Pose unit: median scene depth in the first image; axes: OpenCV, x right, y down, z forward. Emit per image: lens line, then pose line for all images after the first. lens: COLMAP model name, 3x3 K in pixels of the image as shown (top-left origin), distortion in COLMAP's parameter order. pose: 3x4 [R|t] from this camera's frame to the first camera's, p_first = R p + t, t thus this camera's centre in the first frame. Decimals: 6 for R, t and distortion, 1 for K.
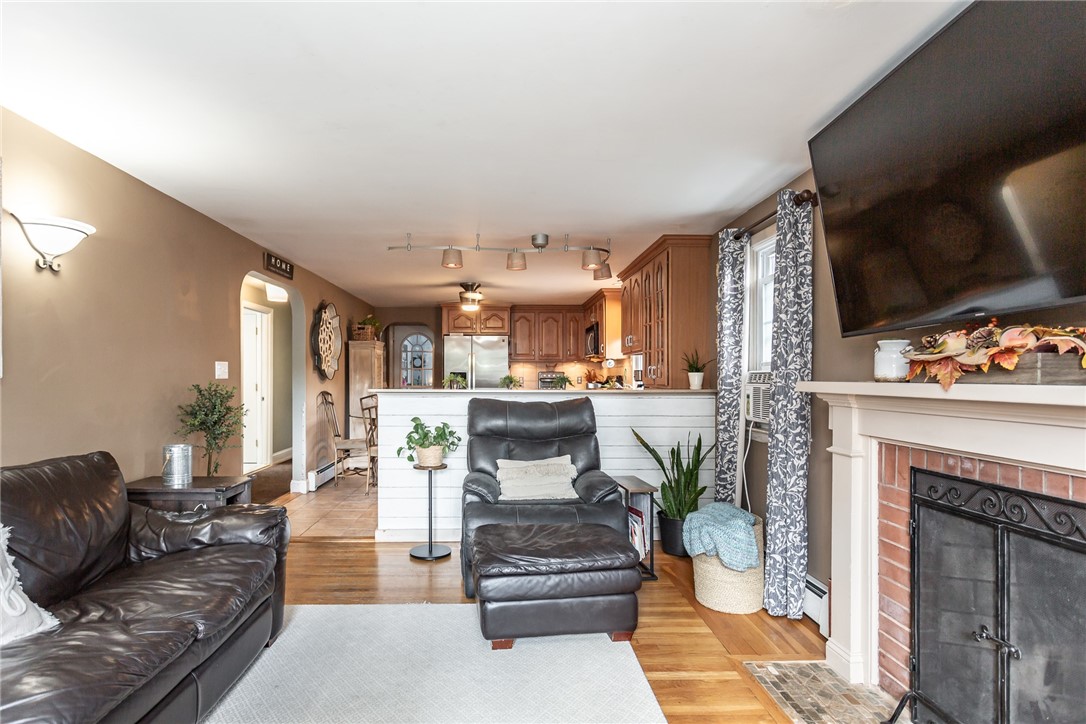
lens RADIAL K [[566.9, 0, 519.1], [0, 566.9, 380.1], [0, 0, 1]] dist [0.000328, 0.000365]
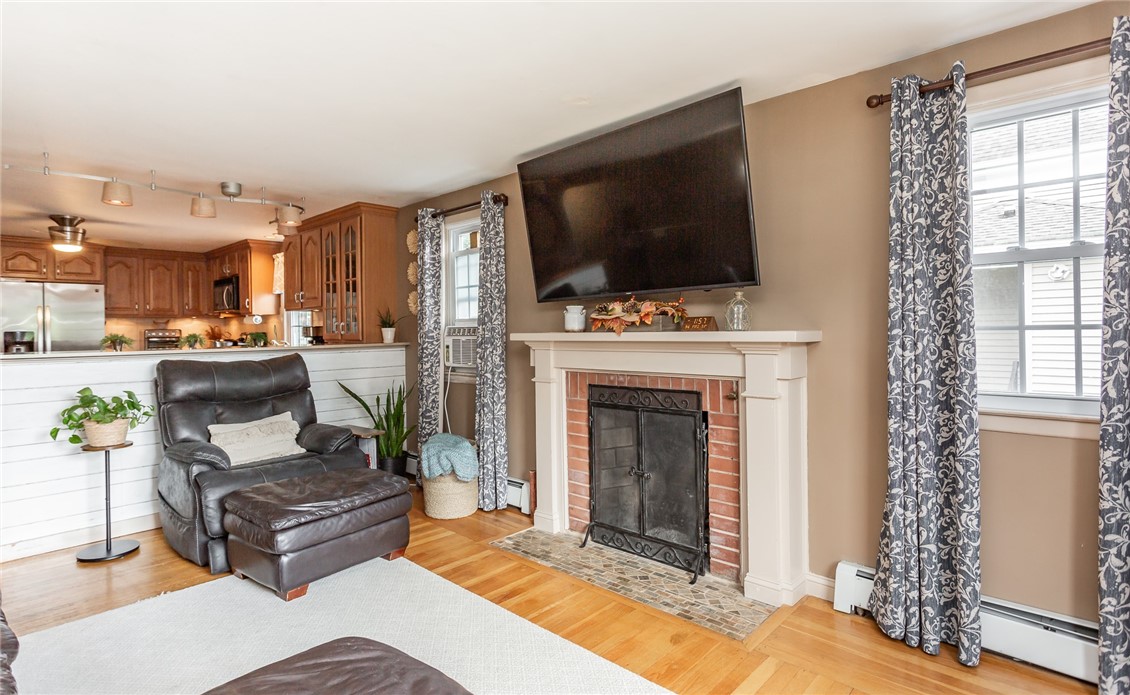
lens RADIAL K [[569.2, 0, 578.8], [0, 569.2, 326.5], [0, 0, 1]] dist [-0.018283, 0.000274]
pose [[0.694000, -0.009659, 0.719910, -0.320460], [0.020712, 0.999764, -0.006554, -0.001548], [-0.719677, 0.019459, 0.694037, -0.072472]]
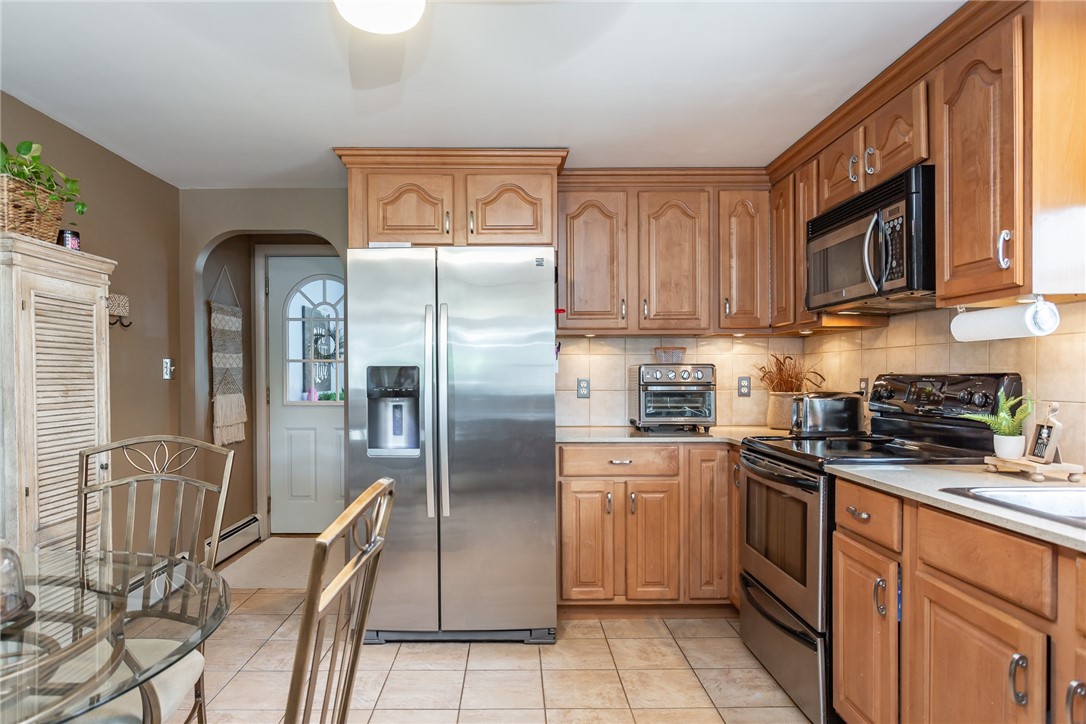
lens RADIAL K [[646.0, 0, 522.4], [0, 646.0, 380.5], [0, 0, 1]] dist [0.006137, 0.000481]
pose [[0.999625, -0.007681, -0.026285, -0.071320], [0.007712, 0.999970, 0.001088, -0.015561], [0.026276, -0.001290, 0.999654, 1.655922]]
